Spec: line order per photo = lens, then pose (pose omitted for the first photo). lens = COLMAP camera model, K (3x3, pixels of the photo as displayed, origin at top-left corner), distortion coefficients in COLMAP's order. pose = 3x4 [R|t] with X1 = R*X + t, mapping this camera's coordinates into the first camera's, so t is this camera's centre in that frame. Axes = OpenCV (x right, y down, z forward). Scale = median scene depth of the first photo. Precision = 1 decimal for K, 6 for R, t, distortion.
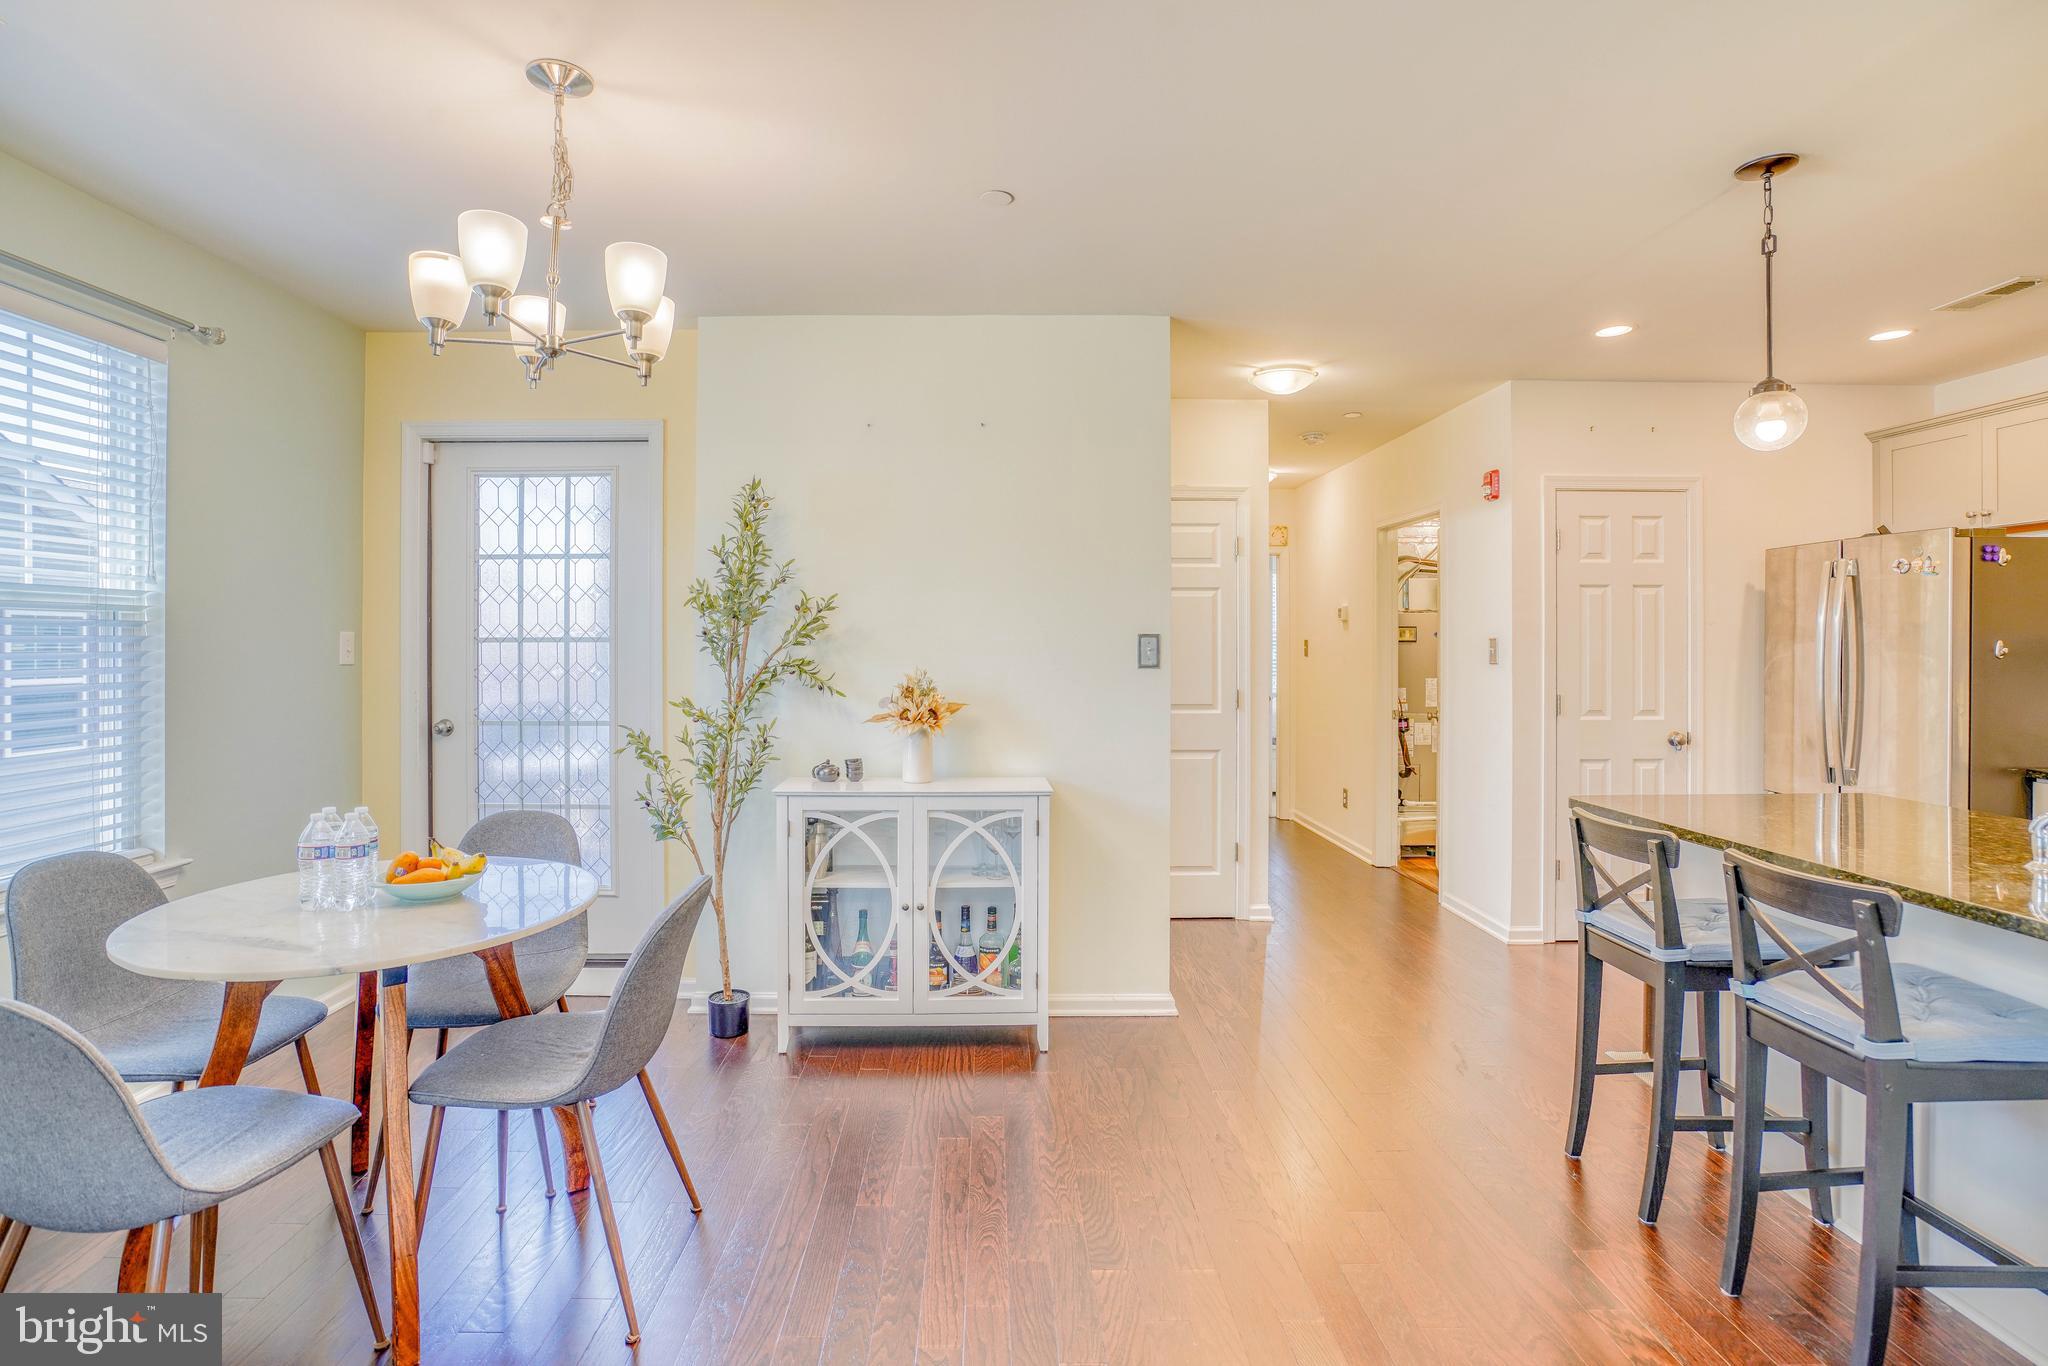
lens RADIAL K [[964.8, 0, 992.2], [0, 964.8, 638.1], [0, 0, 1]] dist [-0.057202, 0.020871]
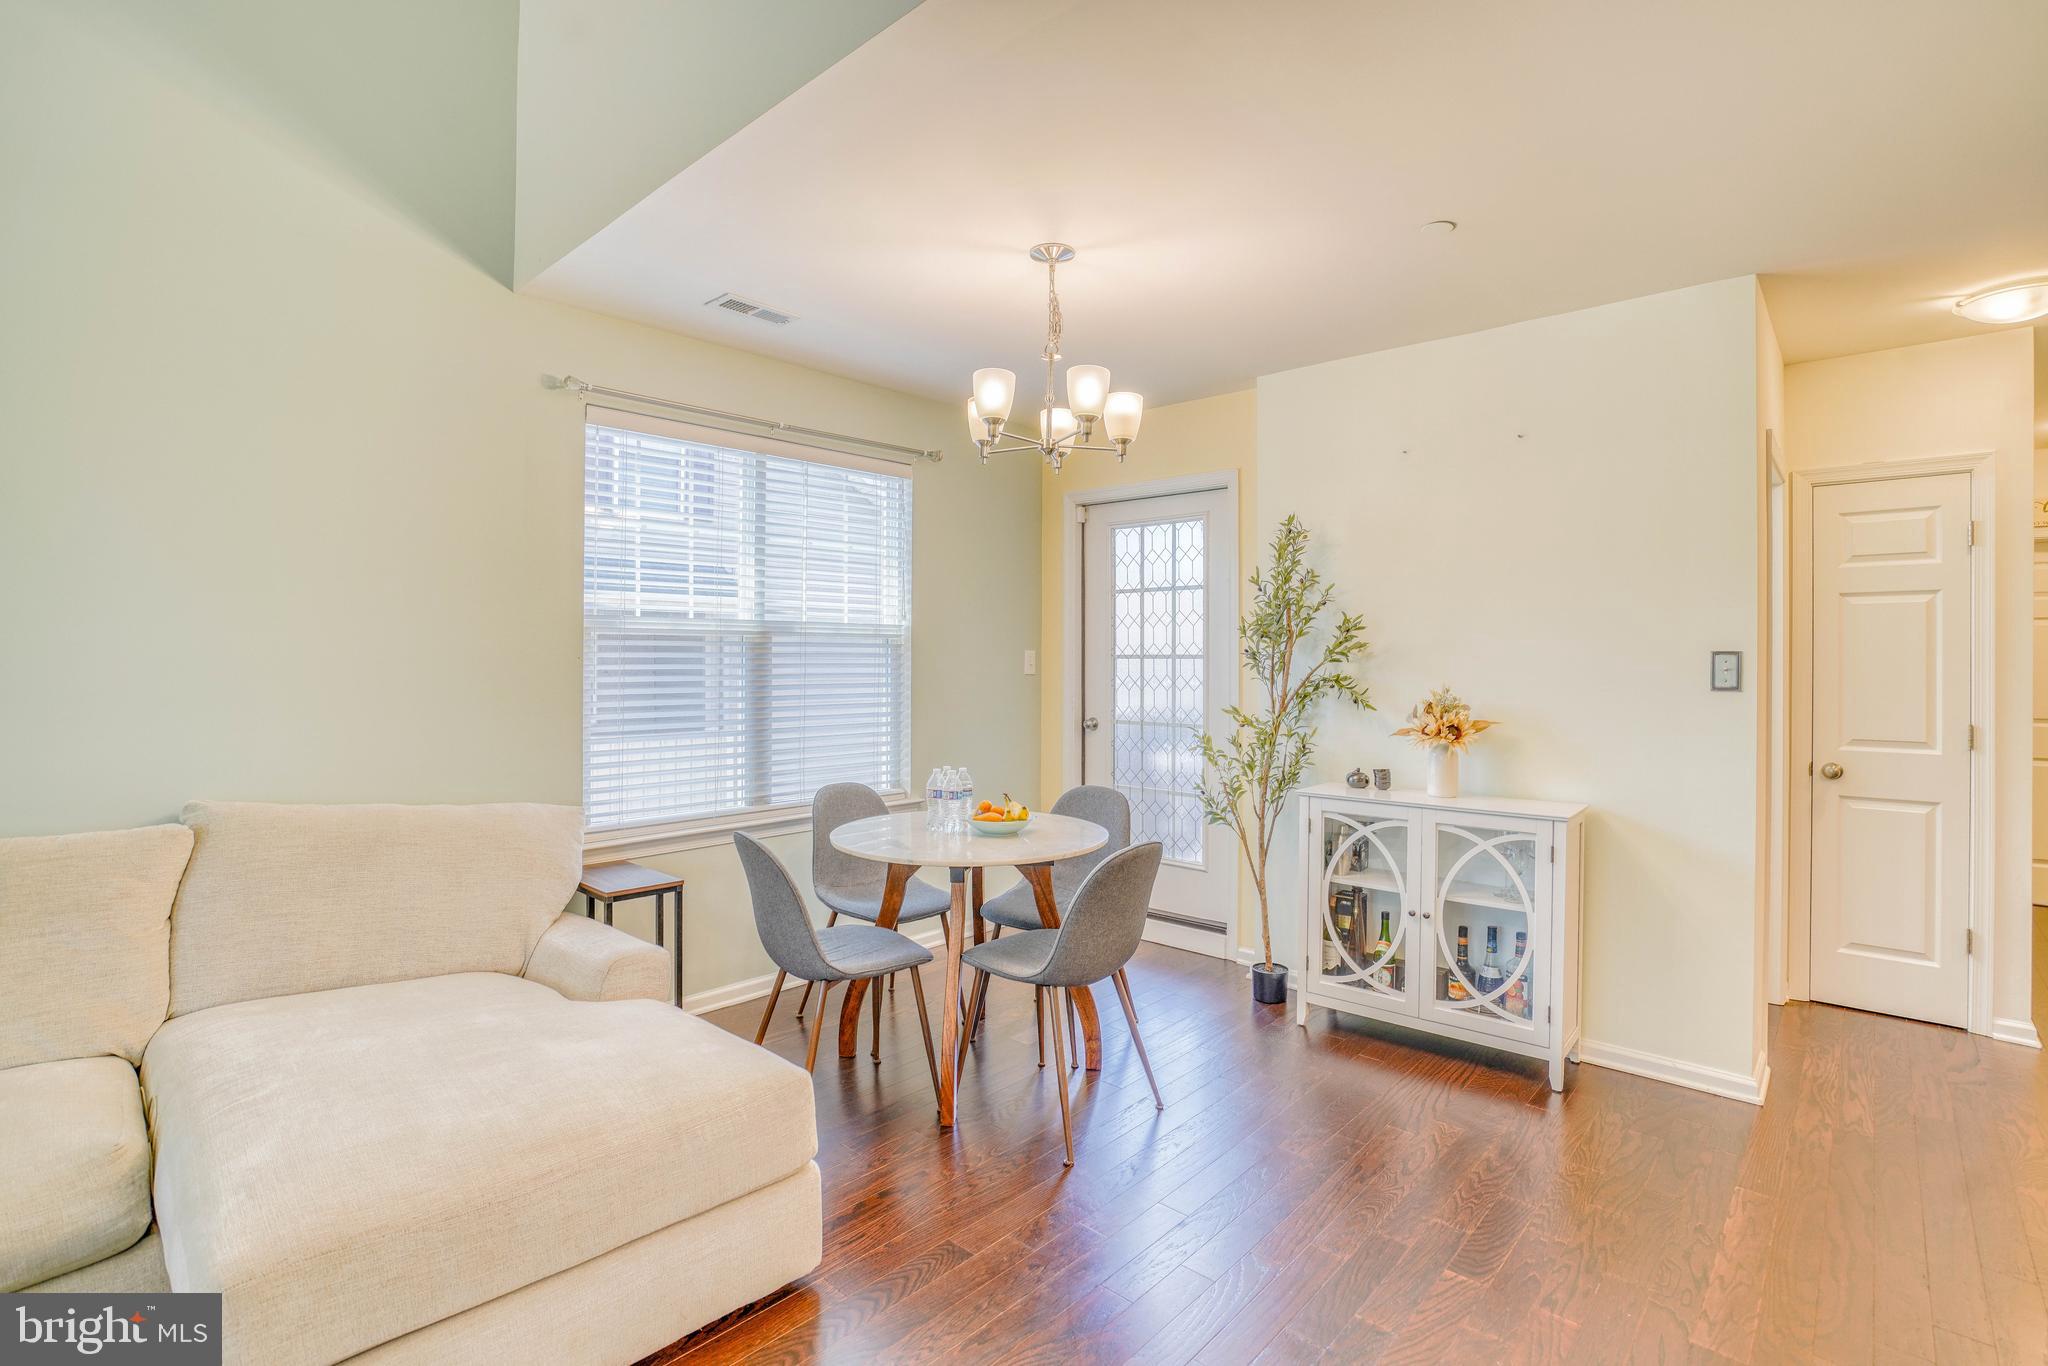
lens RADIAL K [[964.8, 0, 1026.9], [0, 964.8, 658.2], [0, 0, 1]] dist [-0.057202, 0.020871]
pose [[0.735006, 0.002154, -0.678057, 0.284645], [-0.000349, 0.999996, 0.002798, 0.000442], [0.678060, -0.001820, 0.735004, -0.039435]]
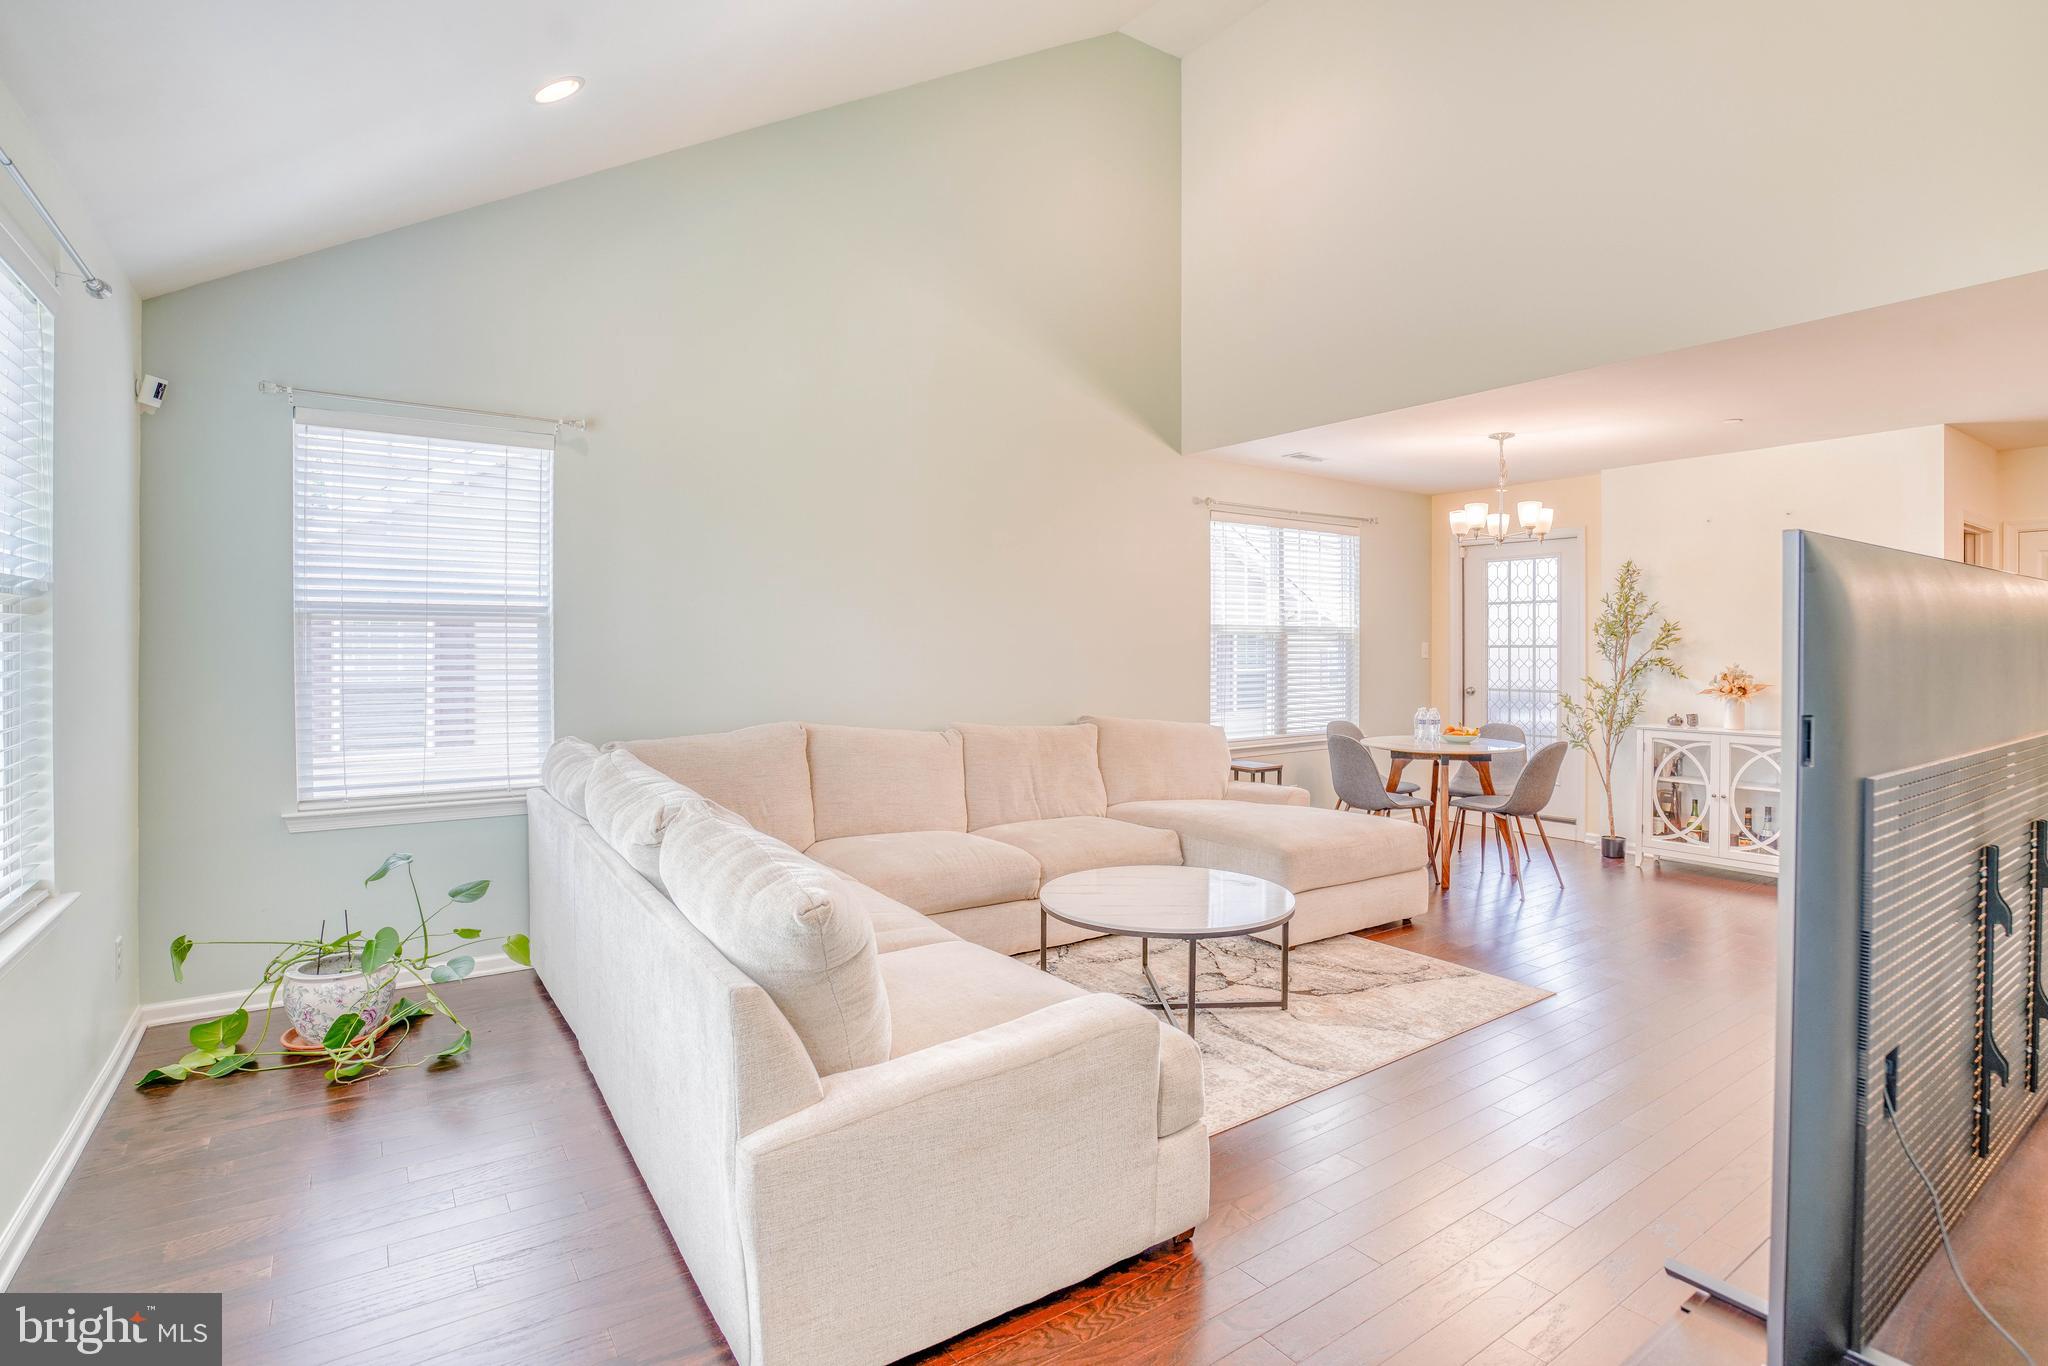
lens RADIAL K [[964.8, 0, 983.4], [0, 964.8, 653.0], [0, 0, 1]] dist [-0.057202, 0.020871]
pose [[0.527062, 0.004734, -0.849814, 0.633844], [0.002243, 0.999973, 0.006962, -0.000888], [0.849824, -0.005576, 0.527037, -1.005033]]
